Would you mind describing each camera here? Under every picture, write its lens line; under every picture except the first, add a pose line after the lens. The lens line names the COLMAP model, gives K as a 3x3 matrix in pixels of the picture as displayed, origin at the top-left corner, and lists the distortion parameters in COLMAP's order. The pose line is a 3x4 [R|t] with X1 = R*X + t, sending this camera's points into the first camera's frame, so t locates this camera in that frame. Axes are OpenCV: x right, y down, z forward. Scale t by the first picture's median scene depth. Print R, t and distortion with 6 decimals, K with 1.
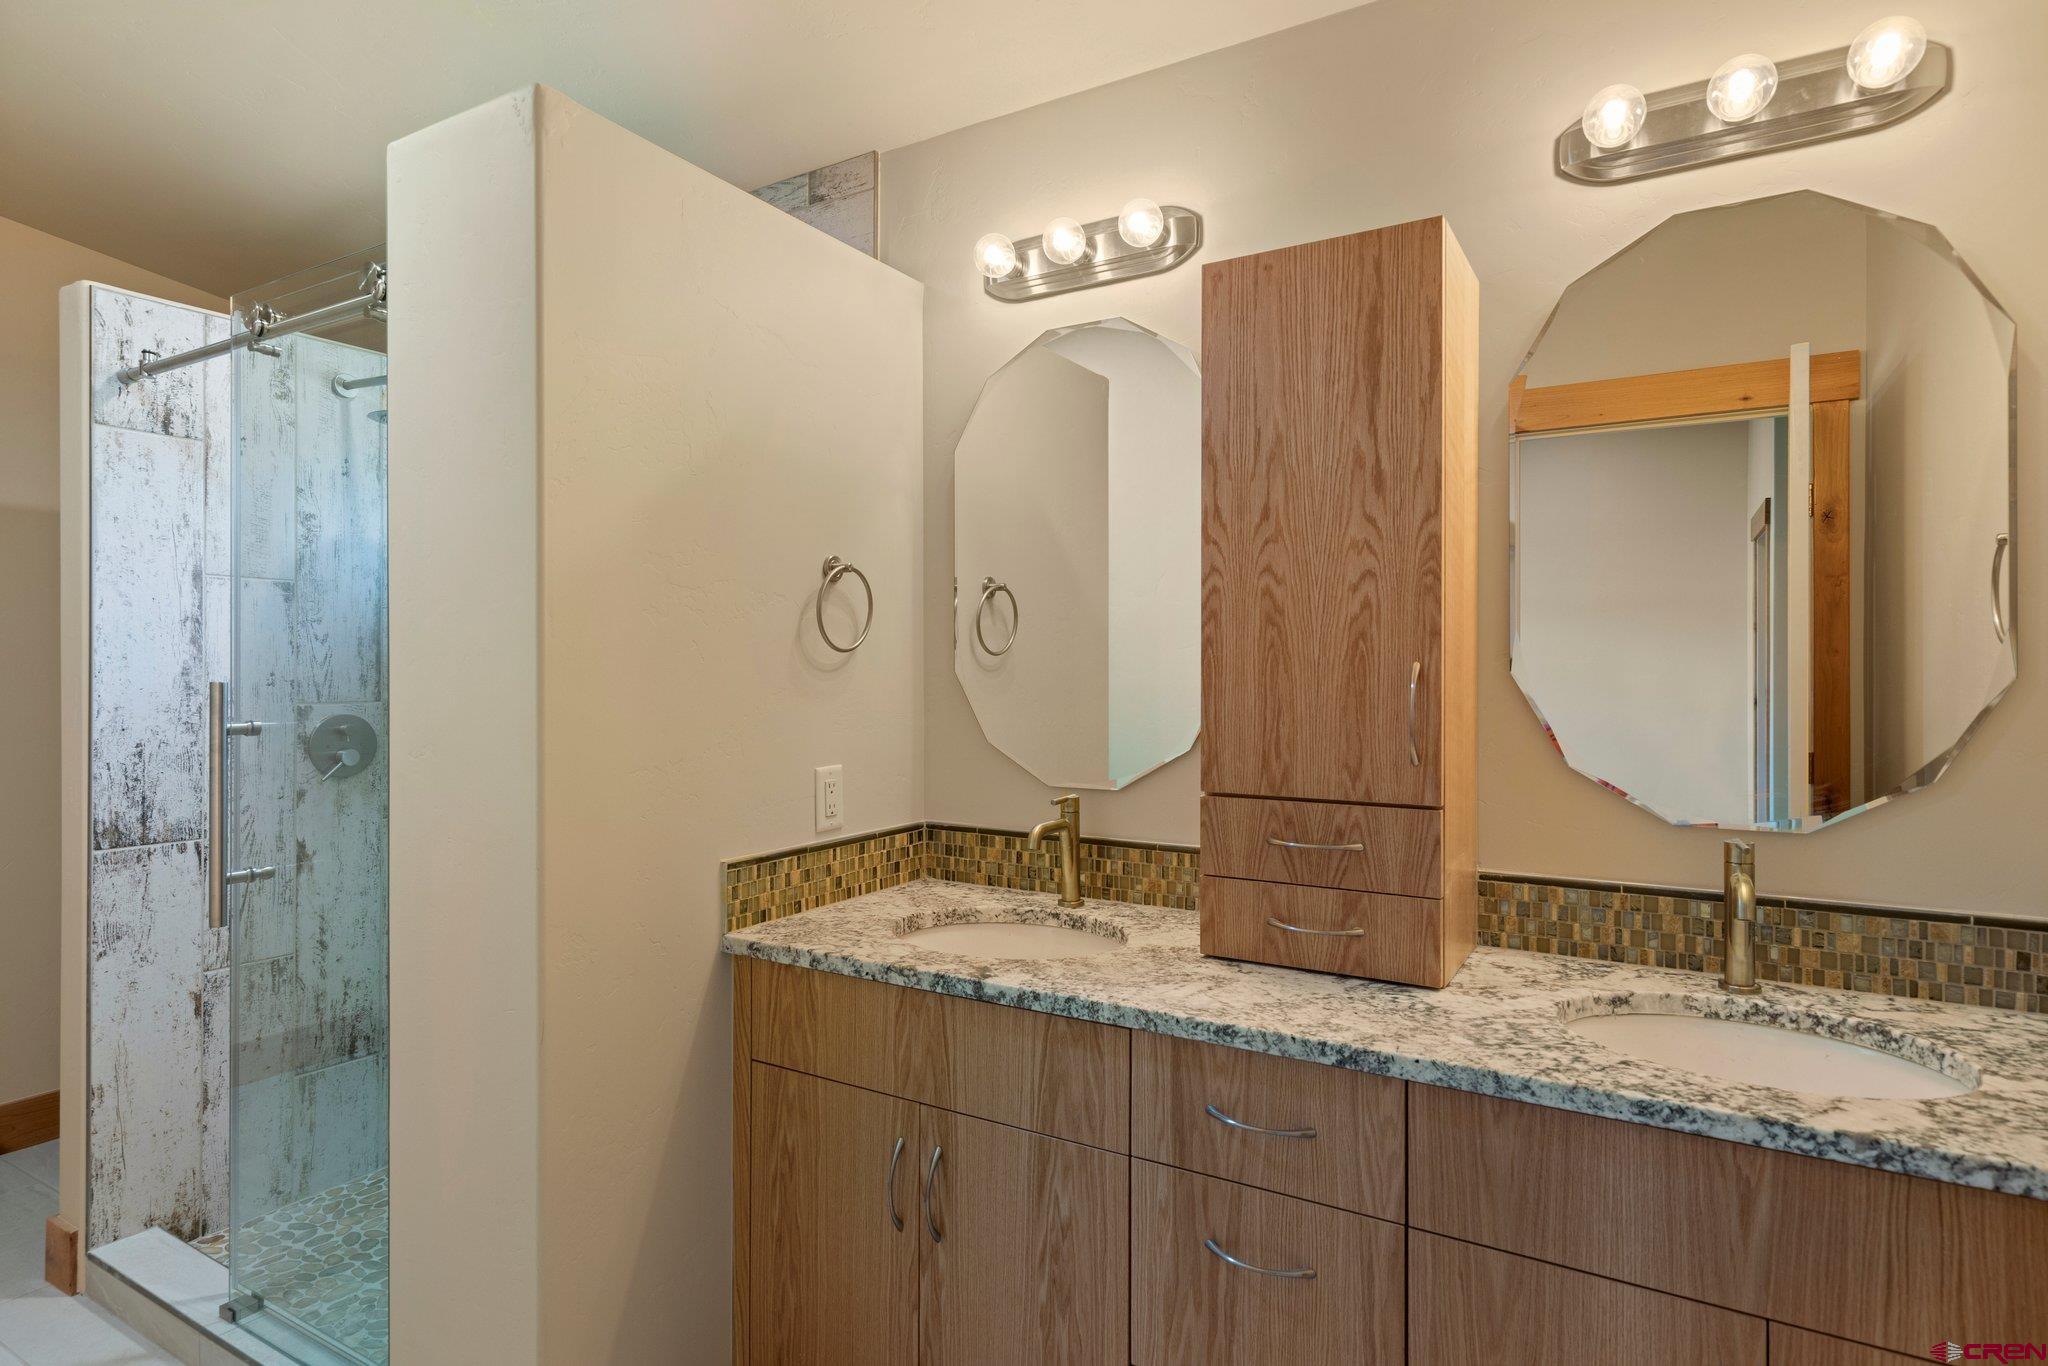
lens RADIAL K [[1083.6, 0, 1023.5], [0, 1083.6, 682.8], [0, 0, 1]] dist [0.000959, 0.000172]
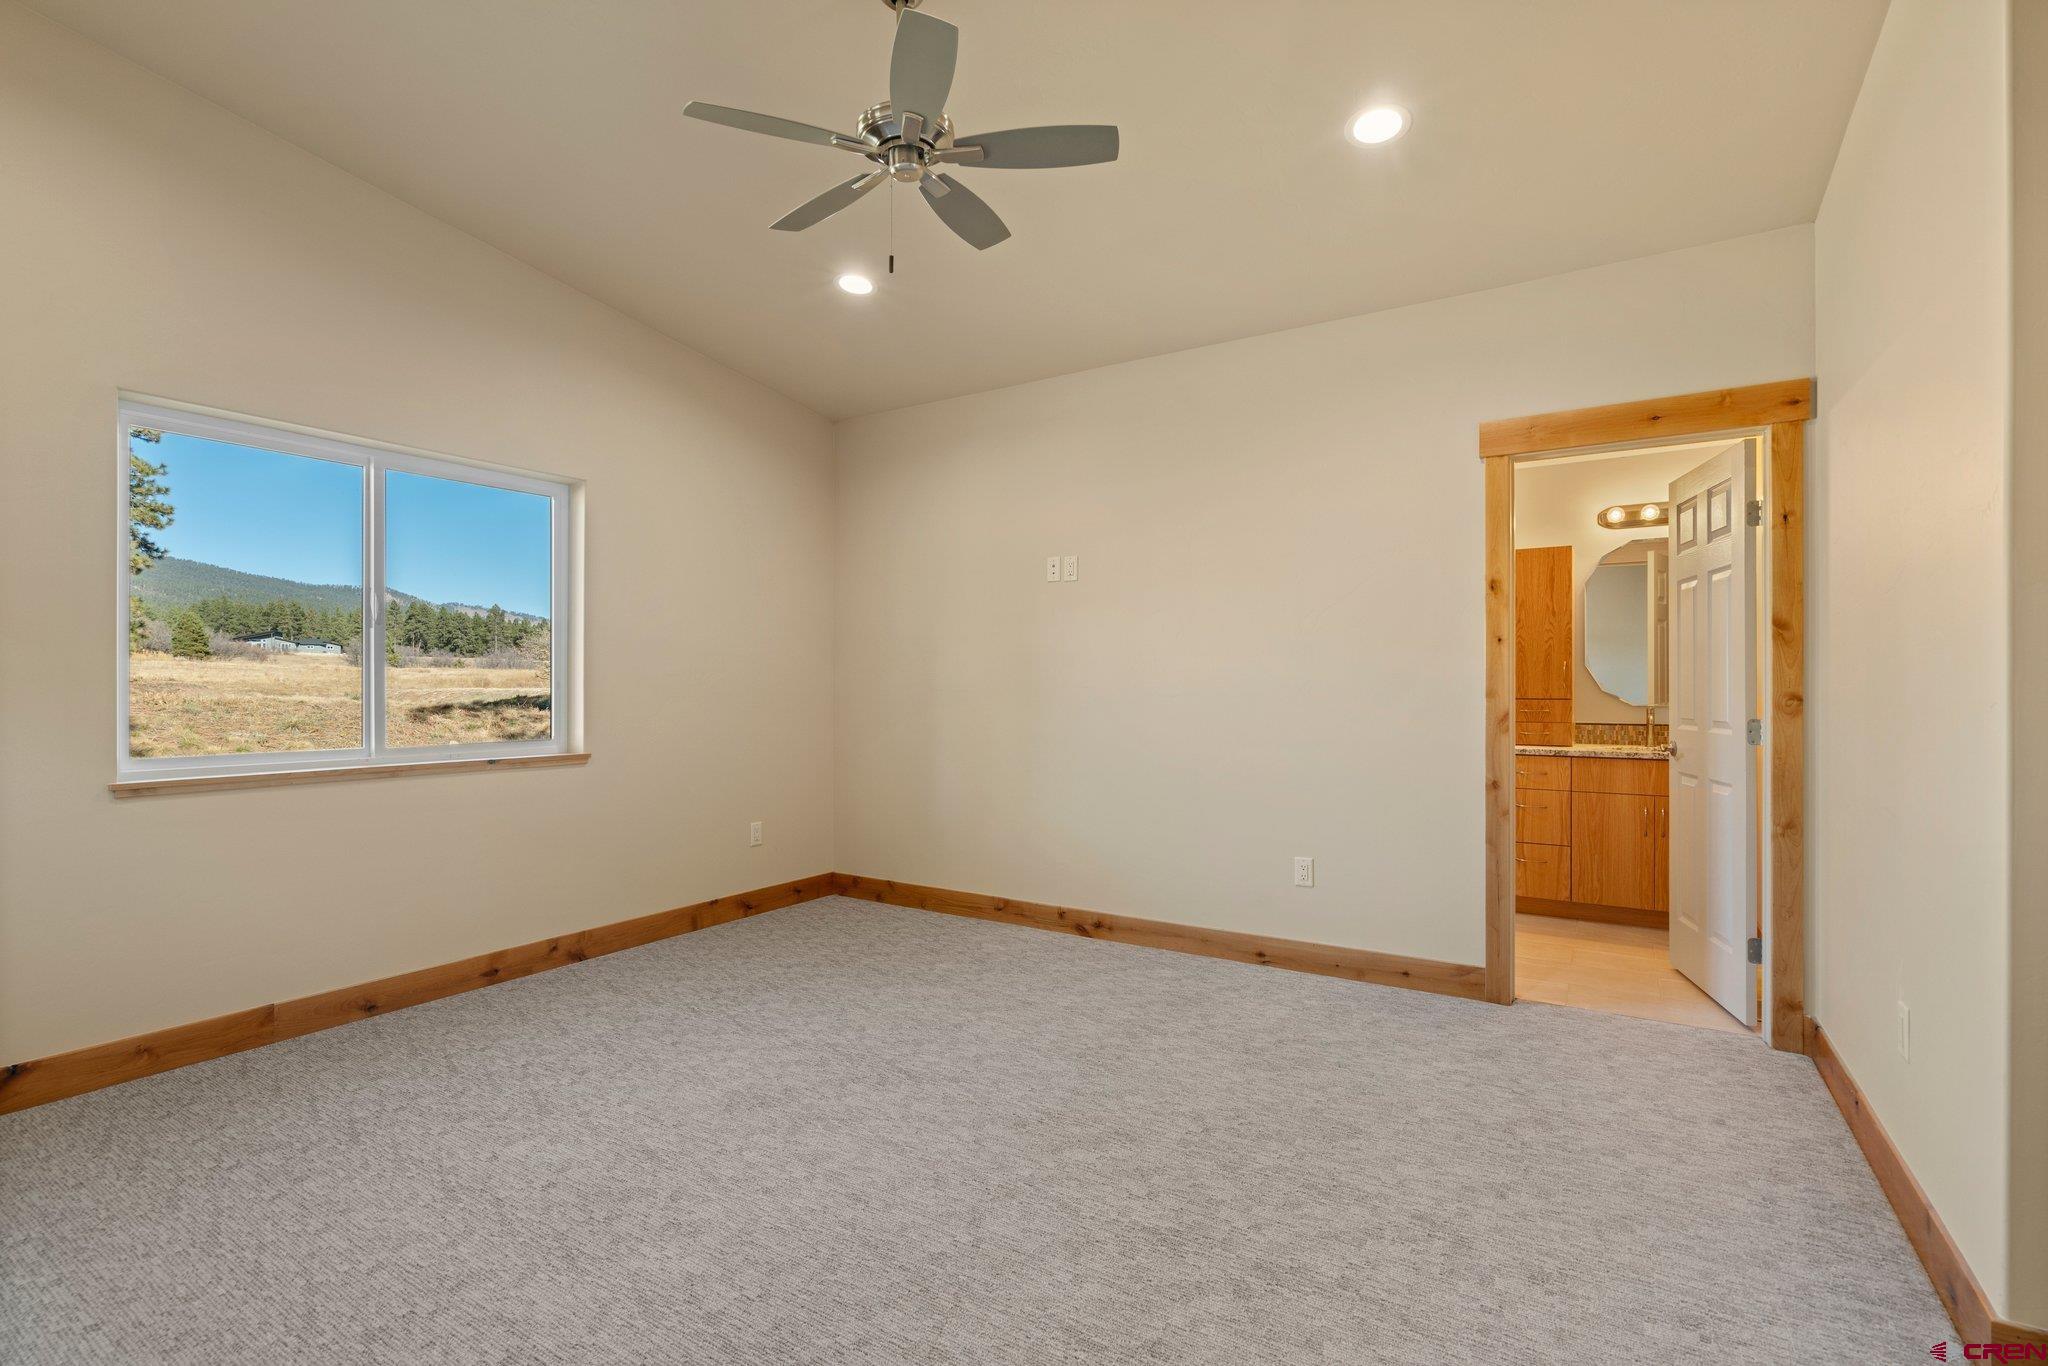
lens RADIAL K [[928.6, 0, 1025.0], [0, 928.6, 684.0], [0, 0, 1]] dist [-0.004738, 0.002540]
pose [[0.999651, -0.000385, -0.026412, -1.415360], [0.000369, 1.000000, -0.000615, 0.060232], [0.026412, 0.000605, 0.999651, -2.258271]]
